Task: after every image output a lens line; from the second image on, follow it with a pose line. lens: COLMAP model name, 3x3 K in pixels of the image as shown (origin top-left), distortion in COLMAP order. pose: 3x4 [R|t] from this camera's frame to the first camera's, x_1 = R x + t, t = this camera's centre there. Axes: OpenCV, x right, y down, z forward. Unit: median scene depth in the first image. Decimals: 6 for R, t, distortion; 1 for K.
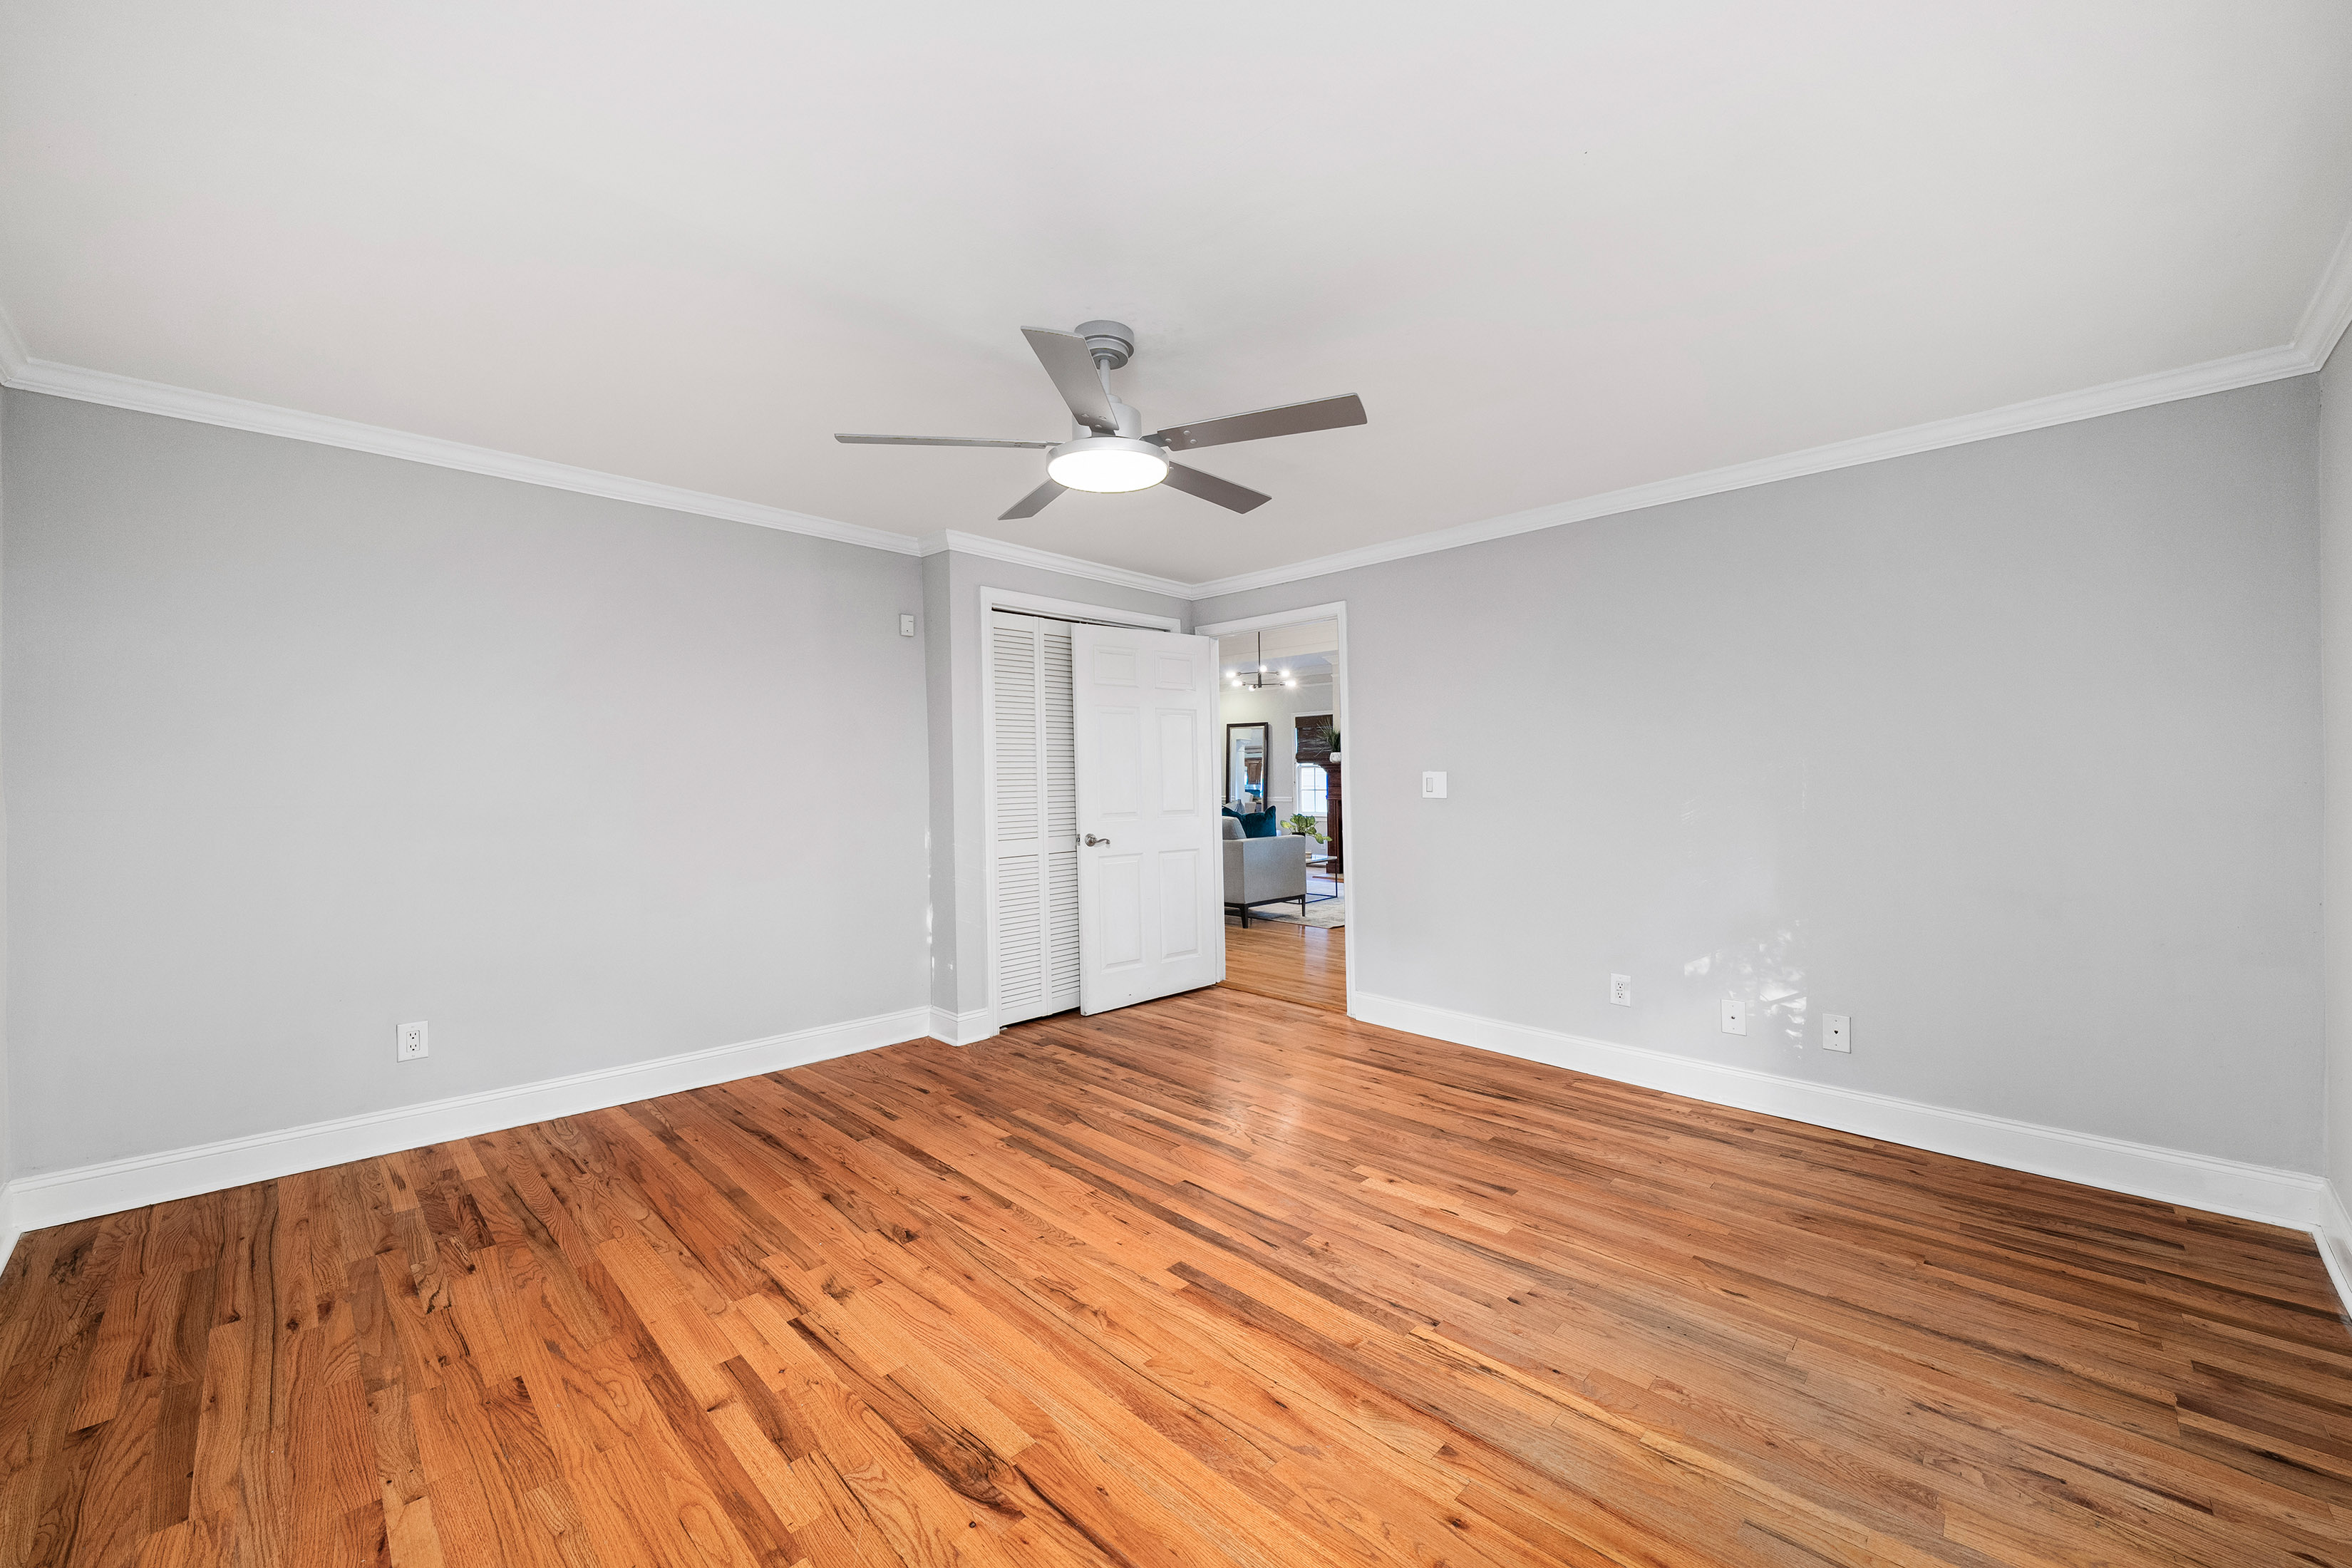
lens RADIAL K [[903.7, 0, 1174.0], [0, 903.7, 784.5], [0, 0, 1]] dist [0.000118, -0.000030]
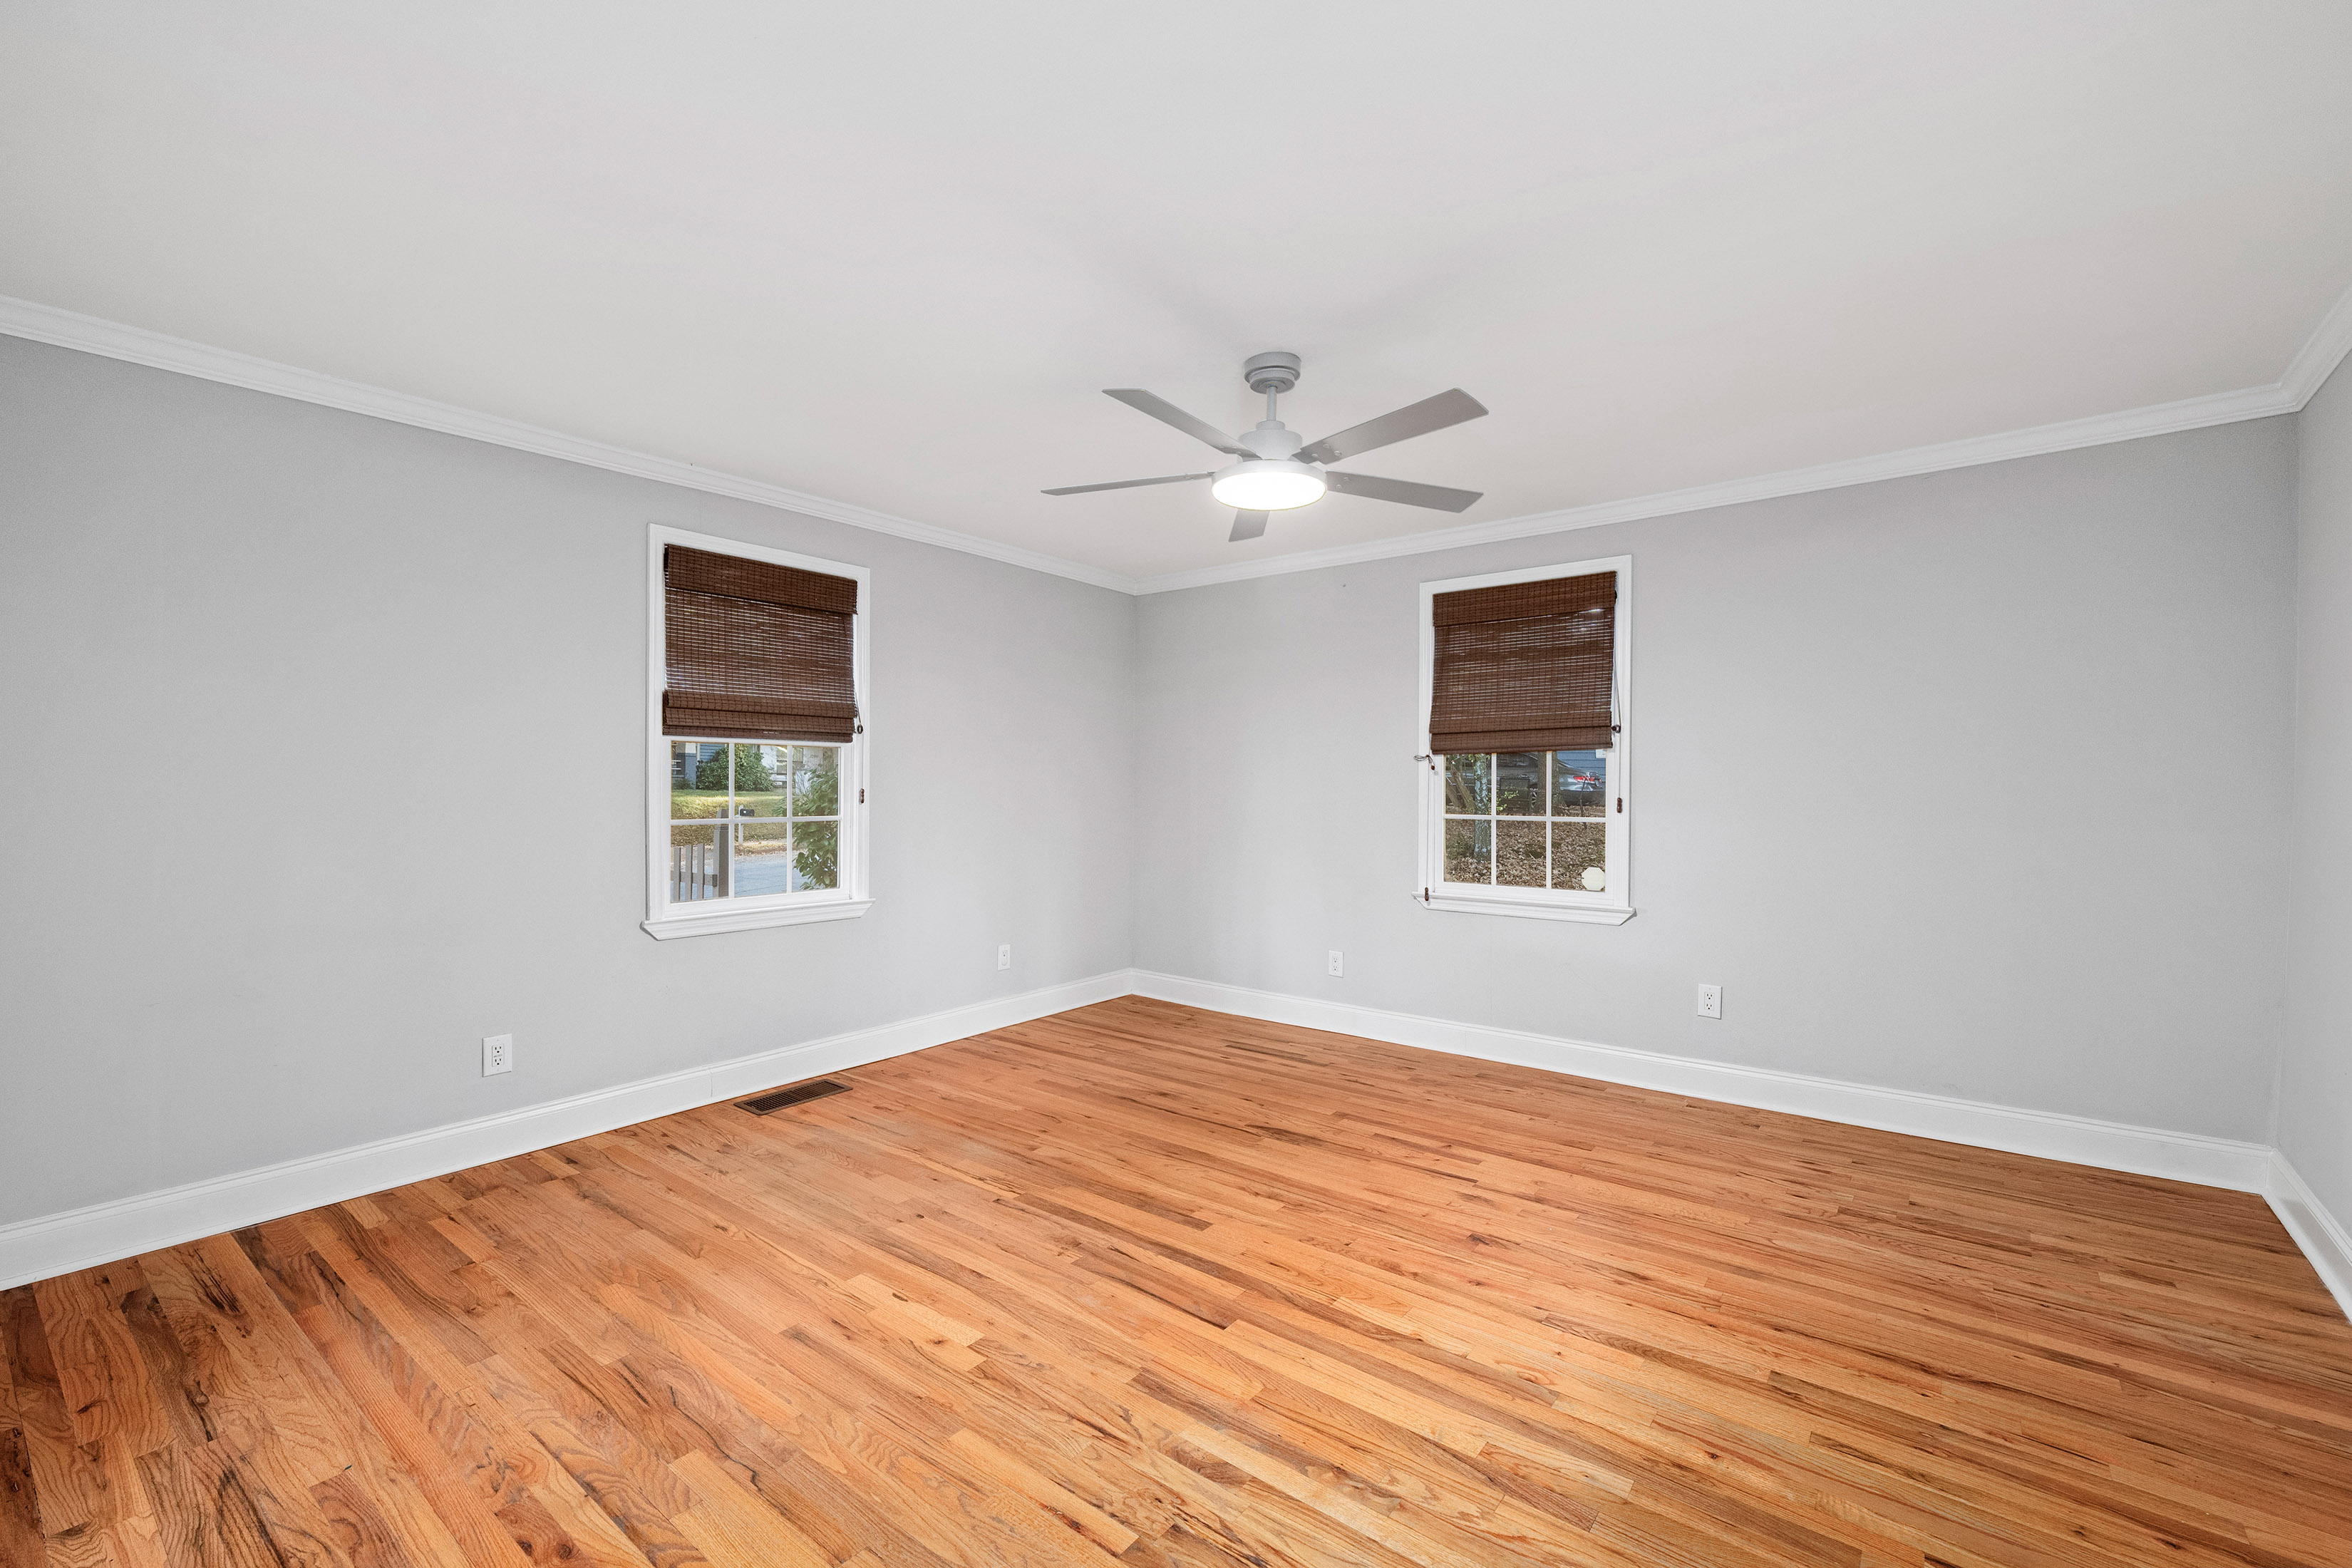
lens RADIAL K [[978.4, 0, 1180.7], [0, 978.4, 784.8], [0, 0, 1]] dist [0.003933, 0.000070]
pose [[-0.993186, 0.004366, -0.116455, 0.157276], [0.003655, 0.999973, 0.006324, -0.010459], [0.116479, 0.005855, -0.993176, 2.036930]]
